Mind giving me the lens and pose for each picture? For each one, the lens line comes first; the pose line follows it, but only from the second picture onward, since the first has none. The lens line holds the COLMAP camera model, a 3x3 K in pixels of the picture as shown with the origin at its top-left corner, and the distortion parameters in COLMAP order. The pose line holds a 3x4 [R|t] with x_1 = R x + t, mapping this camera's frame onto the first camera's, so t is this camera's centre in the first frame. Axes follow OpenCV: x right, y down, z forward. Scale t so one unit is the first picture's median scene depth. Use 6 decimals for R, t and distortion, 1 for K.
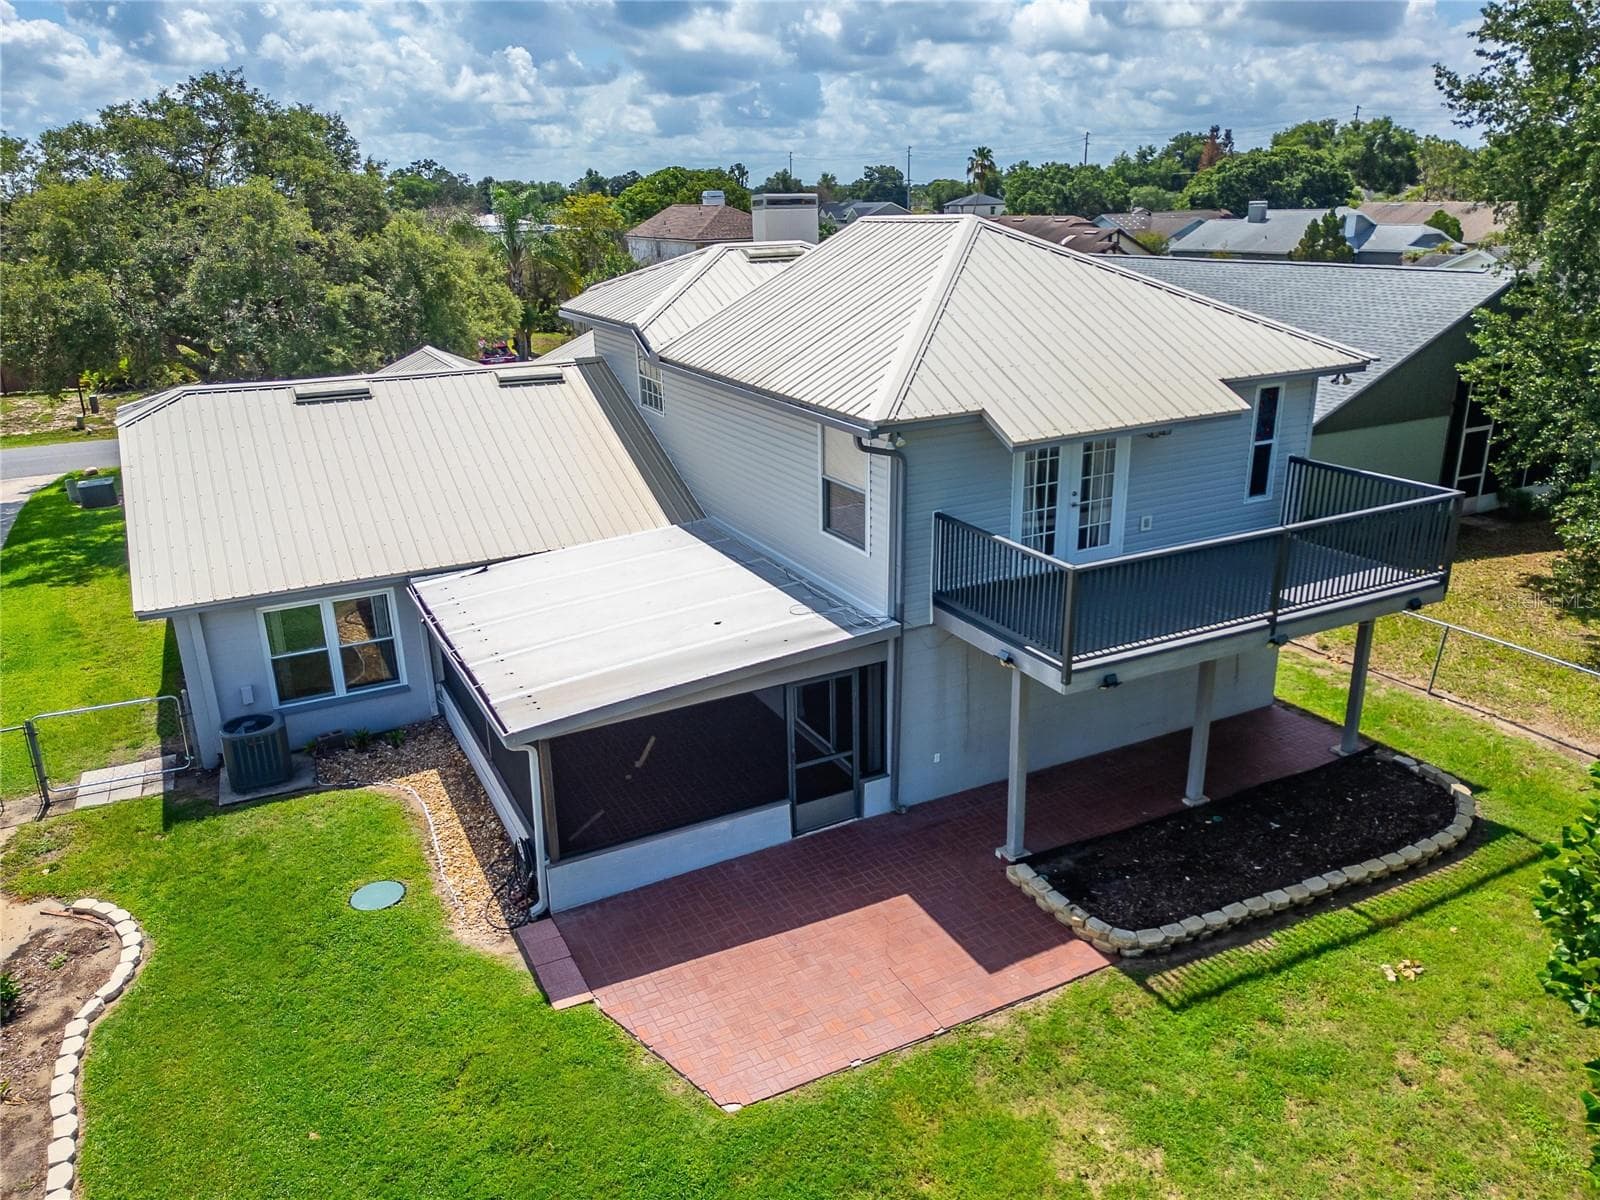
lens RADIAL K [[1133.6, 0, 787.6], [0, 1133.6, 595.4], [0, 0, 1]] dist [0.082123, -0.089670]
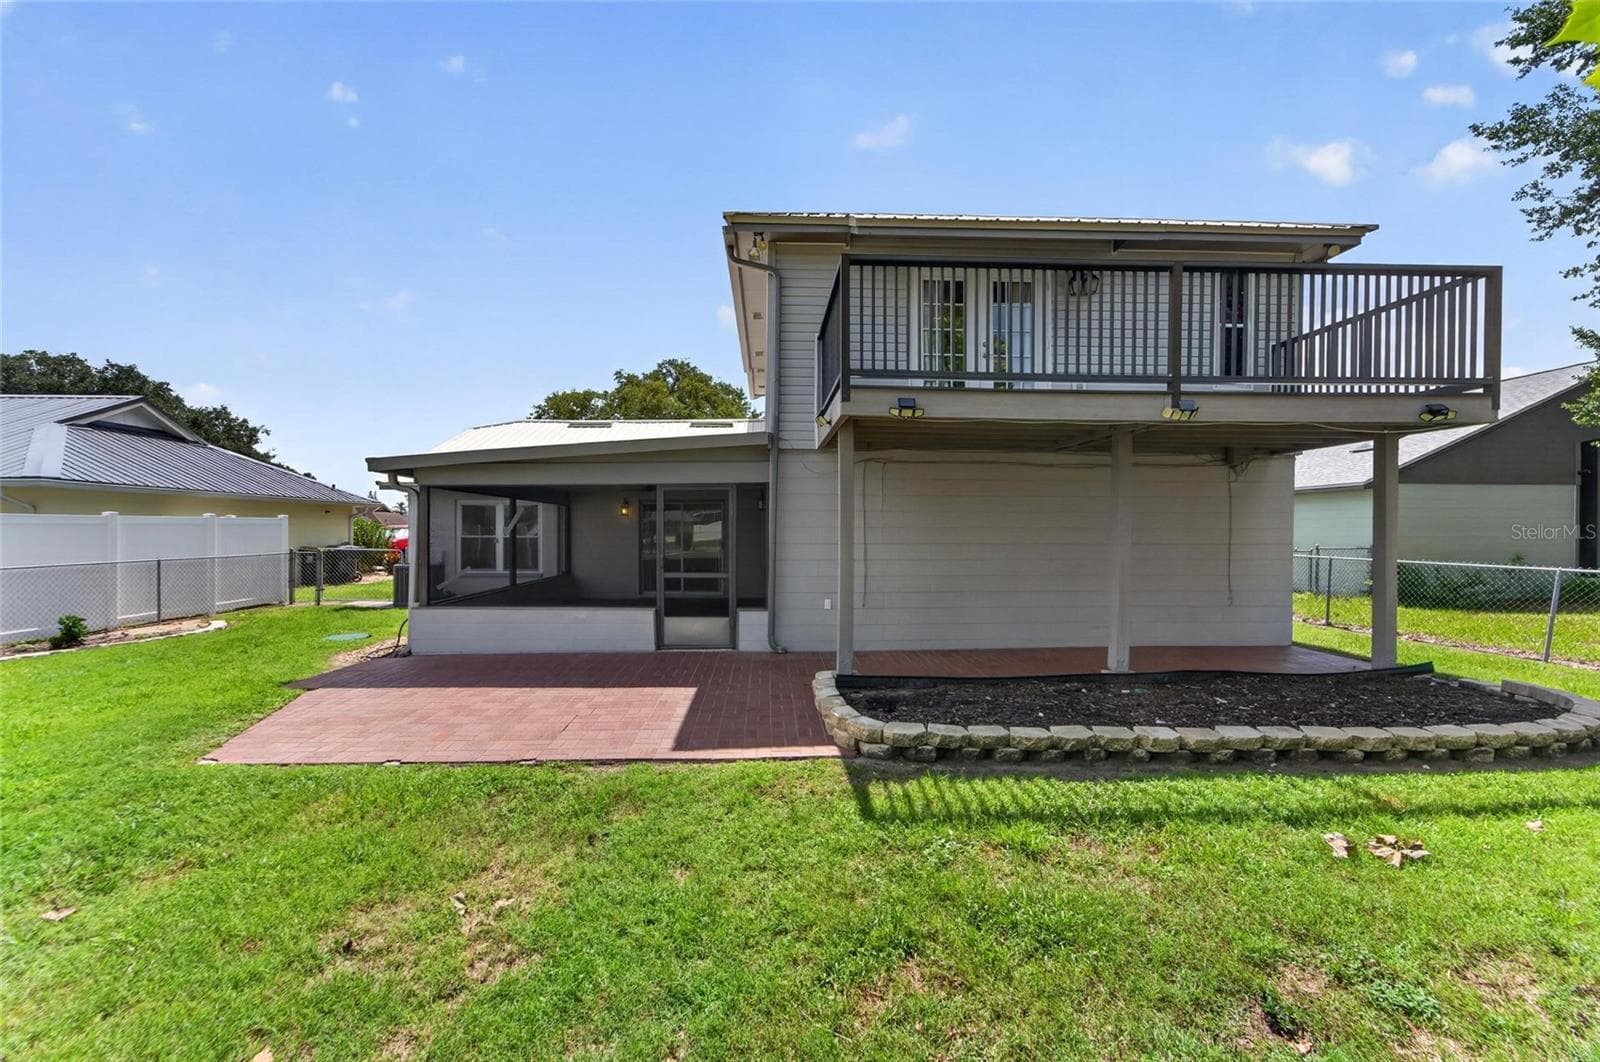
lens RADIAL K [[629.3, 0, 776.7], [0, 629.3, 539.7], [0, 0, 1]] dist [-0.011017, 0.000122]
pose [[0.903387, 0.026348, -0.428017, 0.344849], [-0.153421, 0.951904, -0.265219, 0.257321], [0.400443, 0.305262, 0.863980, 0.533356]]
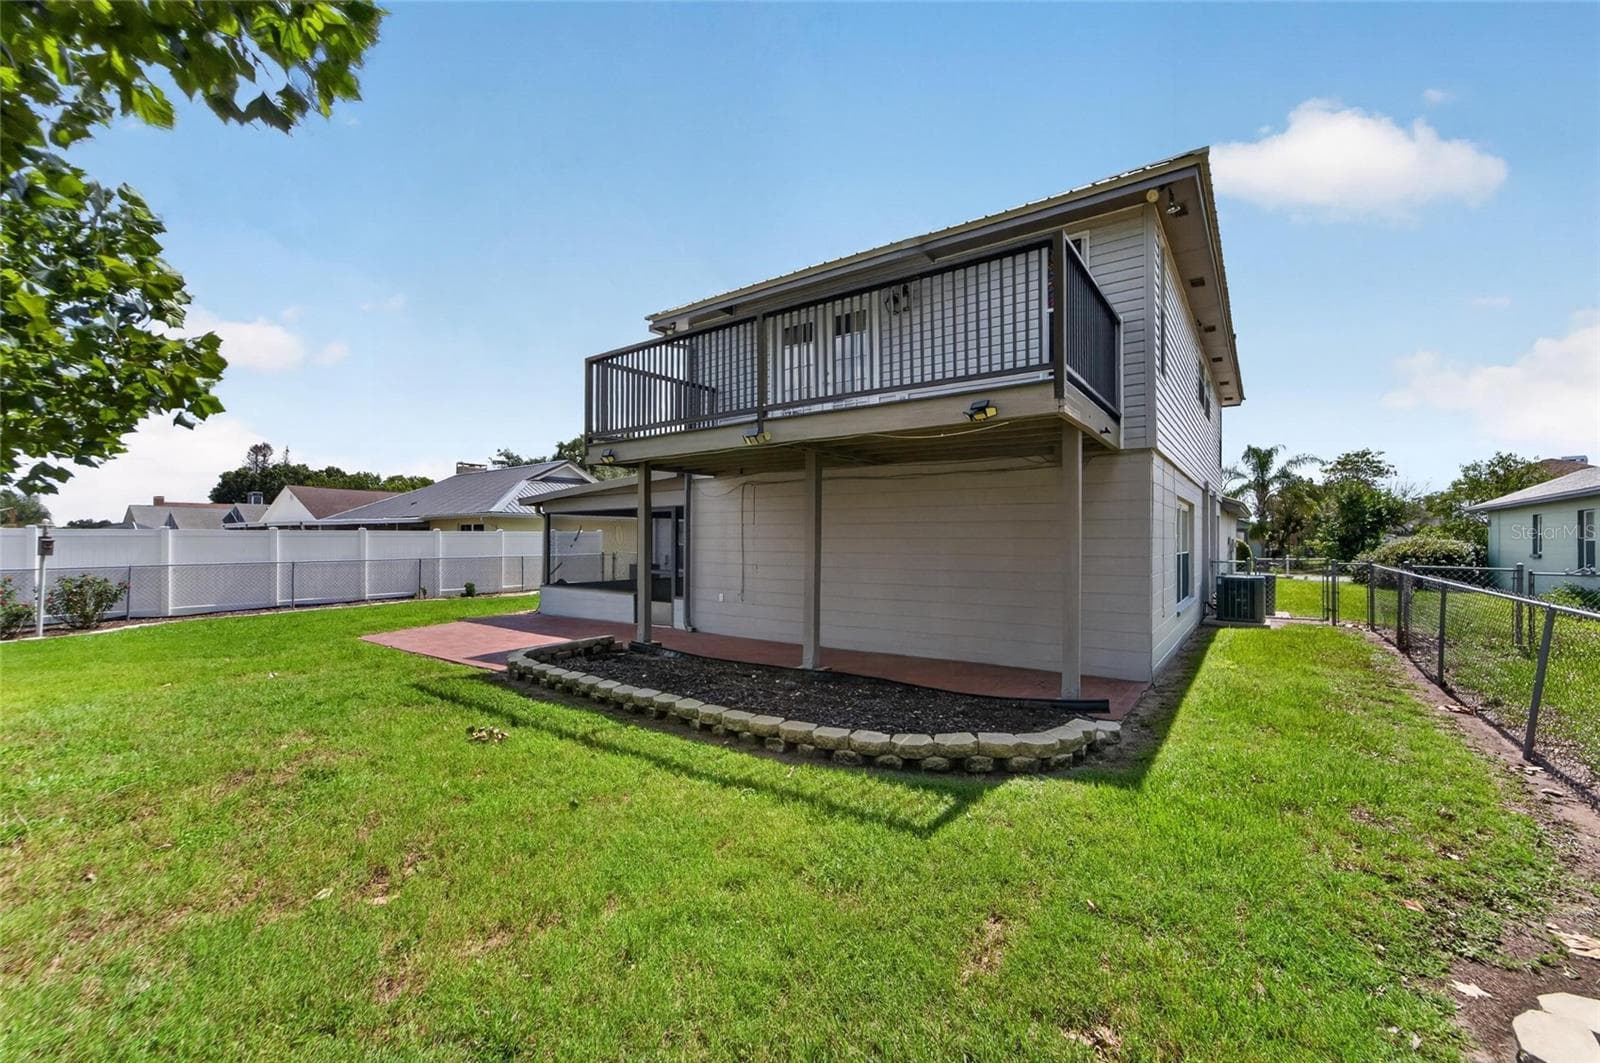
lens RADIAL K [[636.2, 0, 788.9], [0, 636.2, 528.9], [0, 0, 1]] dist [0.002836, 0.000375]
pose [[0.459120, 0.010697, -0.888310, 0.830595], [-0.293274, 0.945694, -0.140190, 0.161121], [0.838570, 0.324882, 0.437324, 0.782471]]
